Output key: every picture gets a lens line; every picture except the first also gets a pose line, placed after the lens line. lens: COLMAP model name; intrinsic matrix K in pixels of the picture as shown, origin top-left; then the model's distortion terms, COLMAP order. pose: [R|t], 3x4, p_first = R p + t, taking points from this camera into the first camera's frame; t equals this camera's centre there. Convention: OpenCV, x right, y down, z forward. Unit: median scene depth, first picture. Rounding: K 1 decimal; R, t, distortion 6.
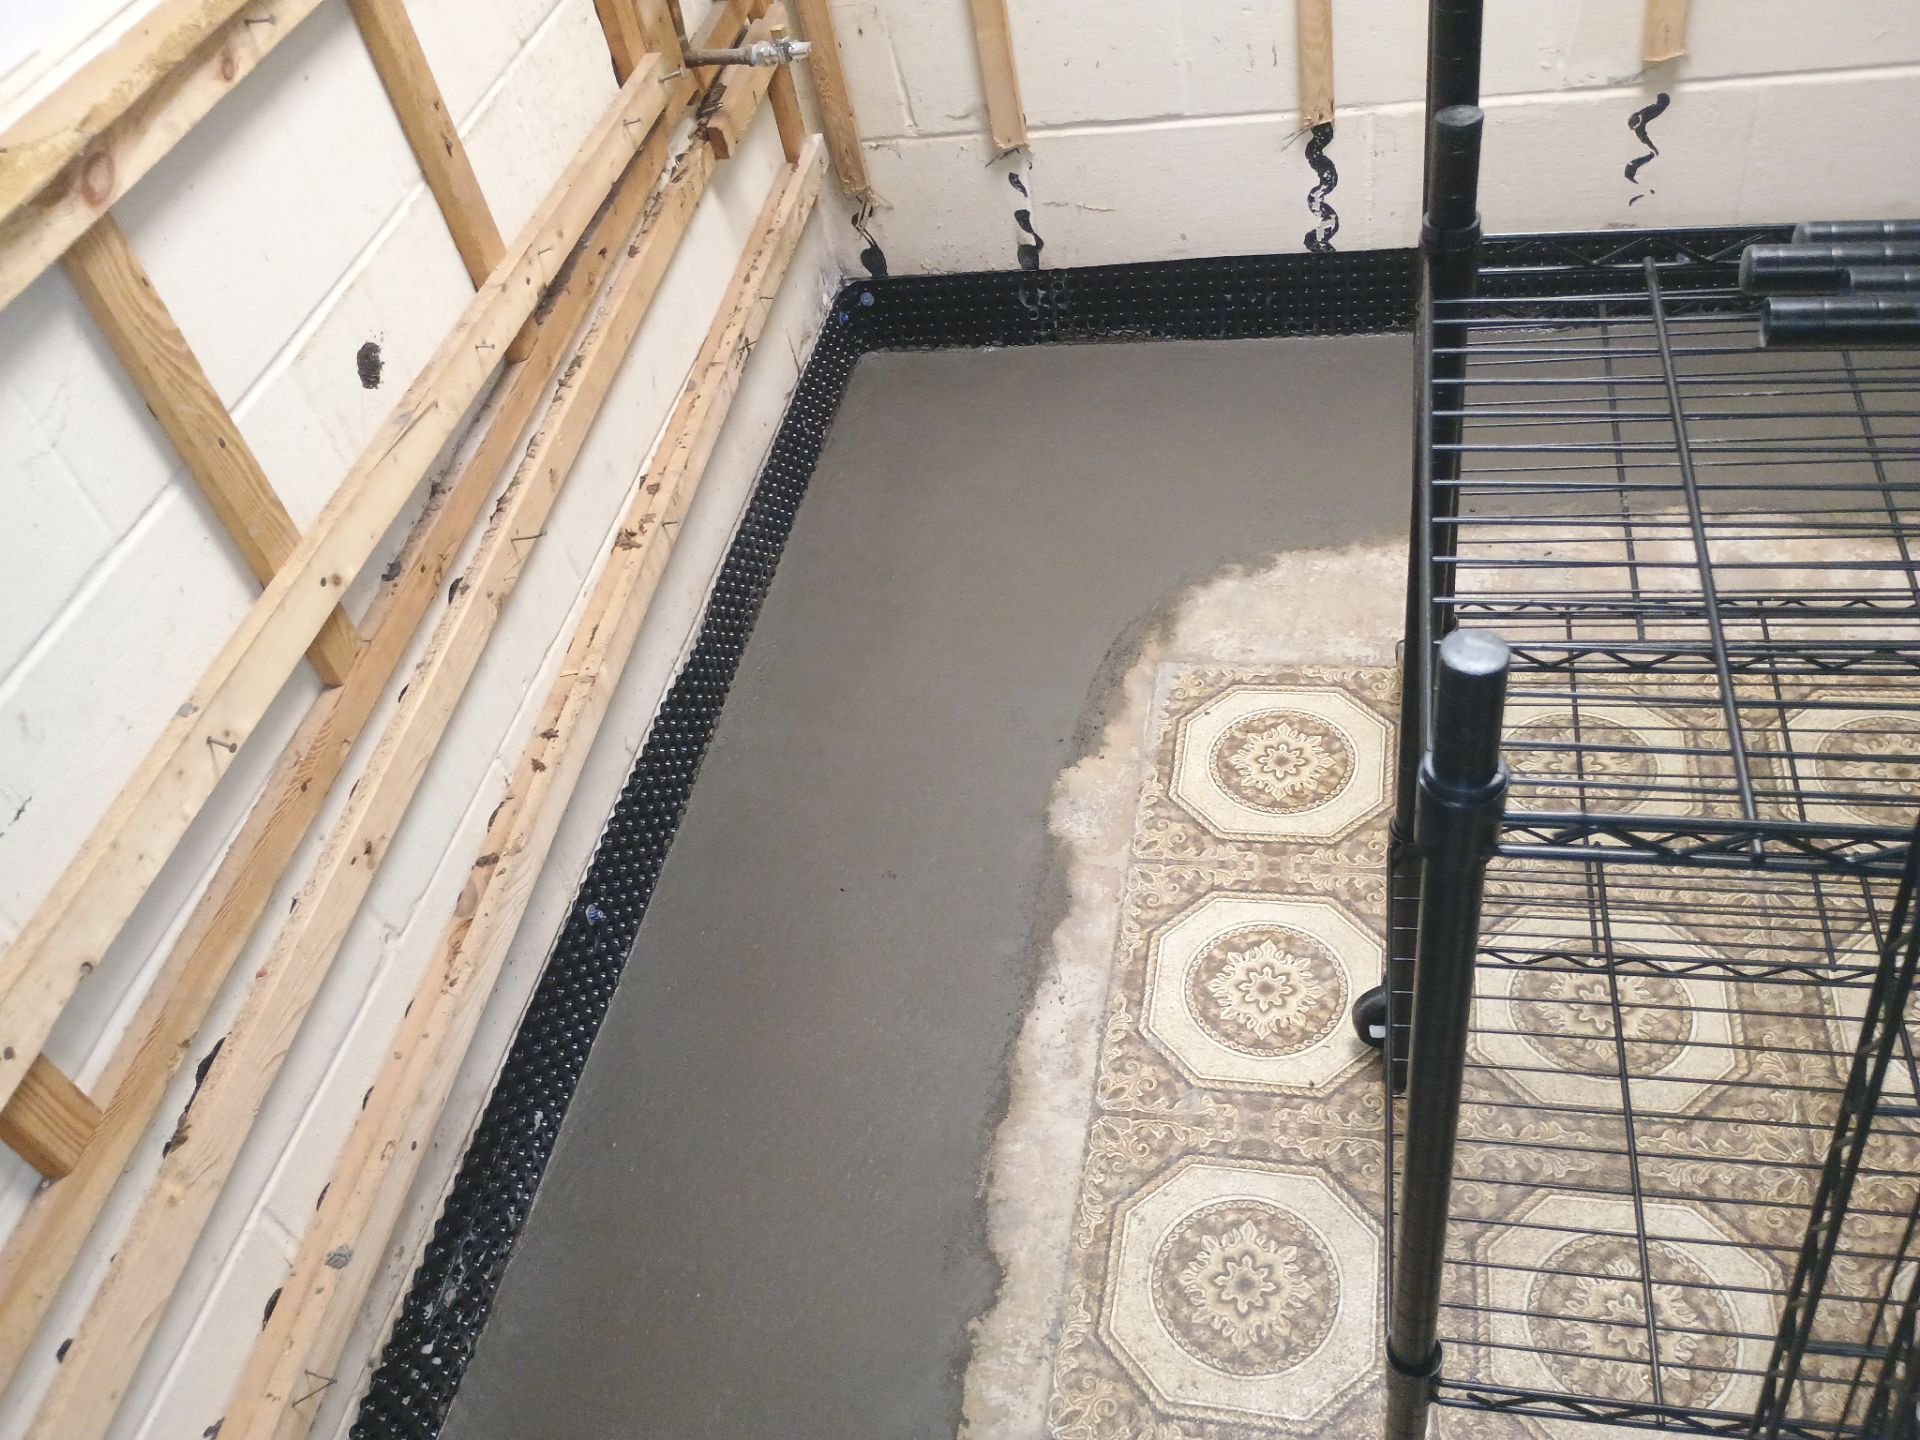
lens RADIAL K [[1667.8, 0, 960.5], [0, 1667.8, 726.7], [0, 0, 1]] dist [0.069079, -0.086086]
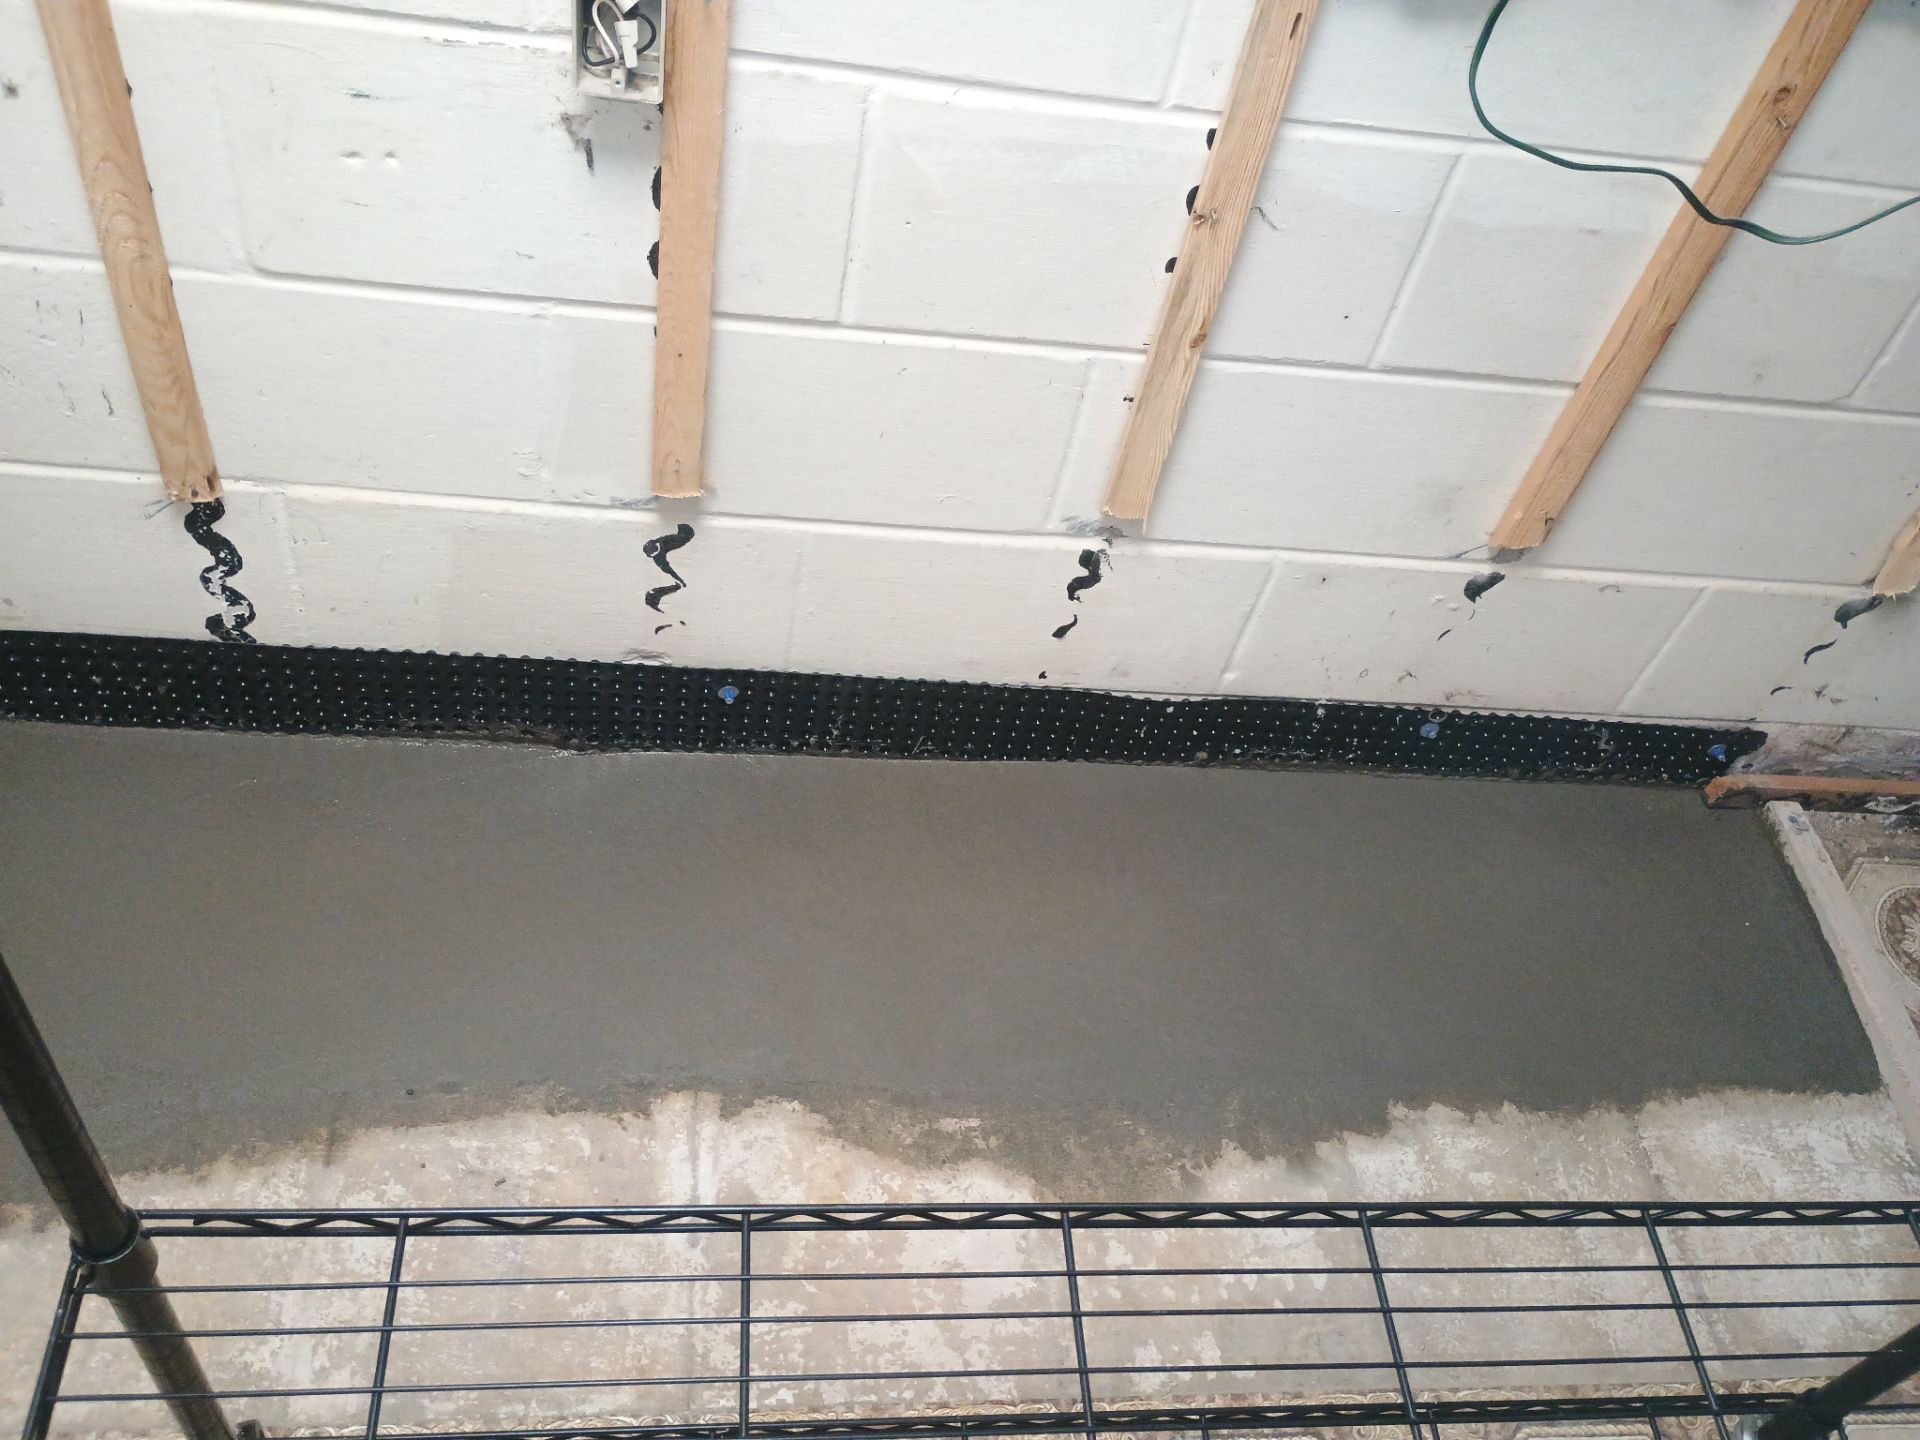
lens RADIAL K [[1667.8, 0, 959.1], [0, 1667.8, 723.9], [0, 0, 1]] dist [0.069079, -0.086086]
pose [[0.909047, 0.010853, 0.416551, 0.220696], [-0.041439, 0.997060, 0.064457, -0.340566], [-0.414627, -0.075856, 0.906824, 0.278248]]
